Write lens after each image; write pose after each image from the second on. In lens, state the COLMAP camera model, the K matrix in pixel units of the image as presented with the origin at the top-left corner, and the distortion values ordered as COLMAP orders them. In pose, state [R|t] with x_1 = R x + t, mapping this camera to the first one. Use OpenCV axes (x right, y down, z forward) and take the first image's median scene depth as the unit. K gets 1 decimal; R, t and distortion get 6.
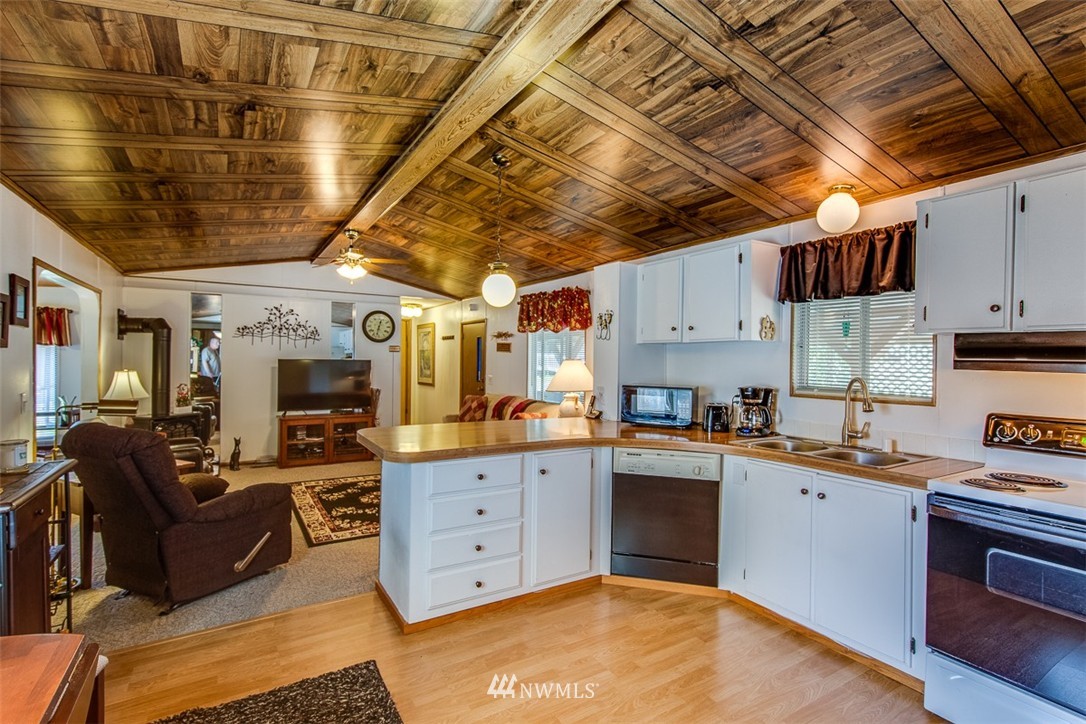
lens RADIAL K [[481.6, 0, 535.9], [0, 481.6, 357.9], [0, 0, 1]] dist [-0.017696, -0.000108]
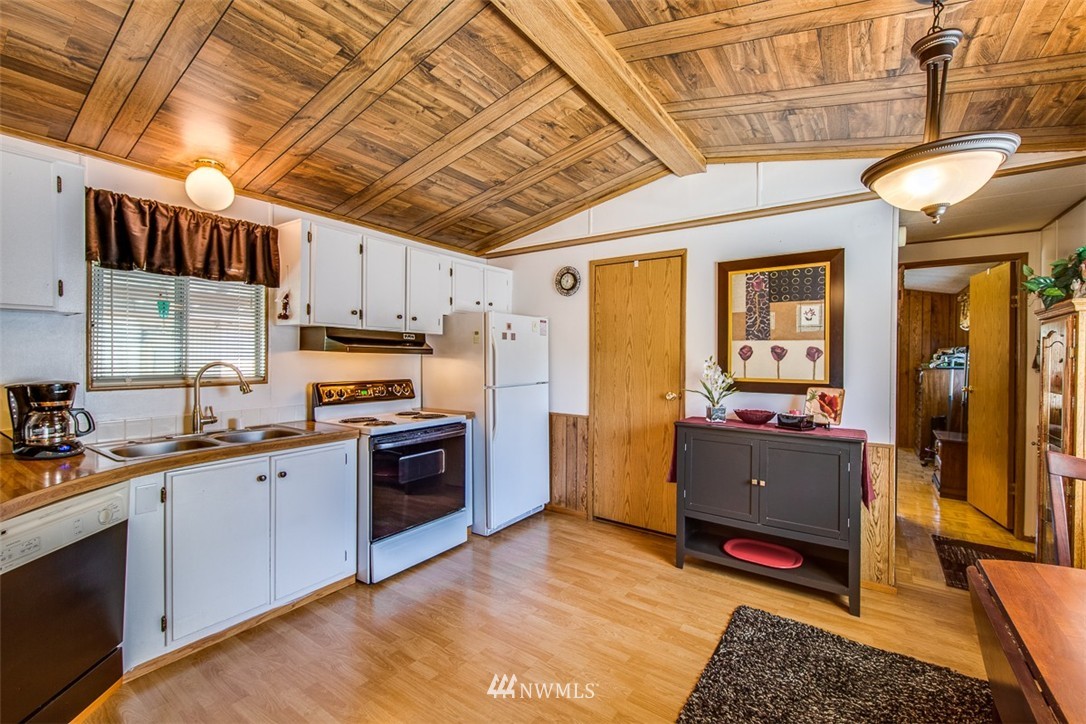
lens RADIAL K [[459.2, 0, 545.8], [0, 459.2, 359.4], [0, 0, 1]] dist [-0.004109, -0.000662]
pose [[-0.385353, -0.021124, 0.922527, -0.452338], [-0.015391, 0.999746, 0.016463, 0.008806], [-0.922641, -0.007855, -0.385580, 0.708584]]
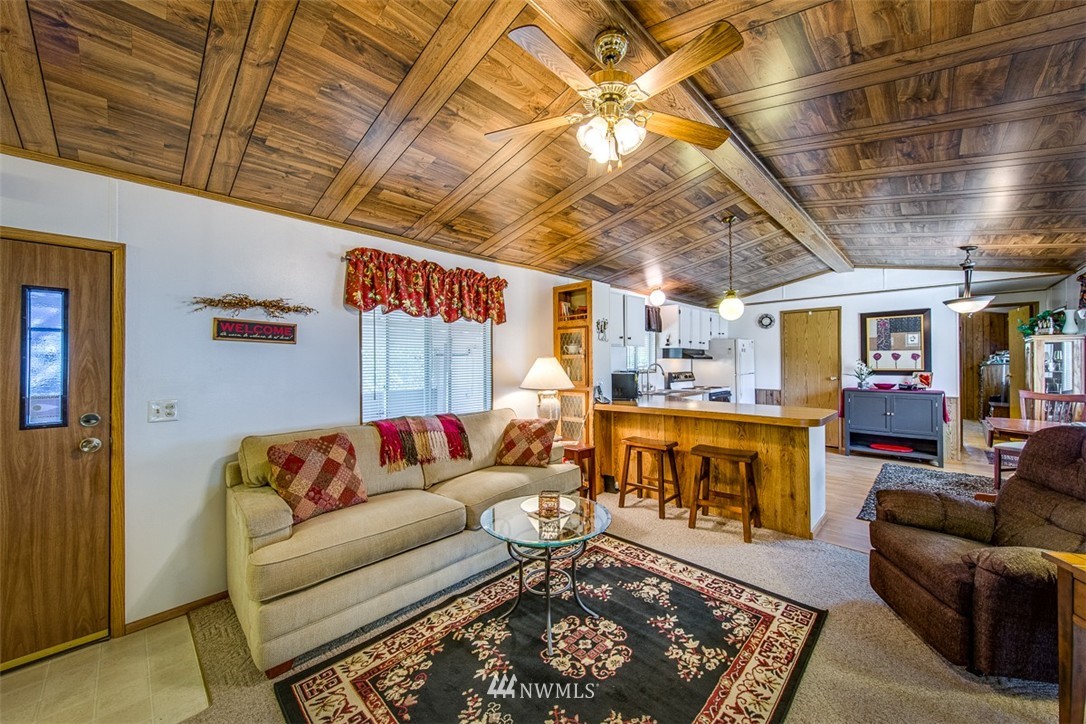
lens RADIAL K [[399.3, 0, 554.9], [0, 399.3, 358.7], [0, 0, 1]] dist [0.000799, 0.000230]
pose [[-0.242946, -0.004941, 0.970027, -1.057473], [-0.000273, 0.999987, 0.005025, 0.005387], [-0.970040, 0.000956, -0.242944, 1.704745]]
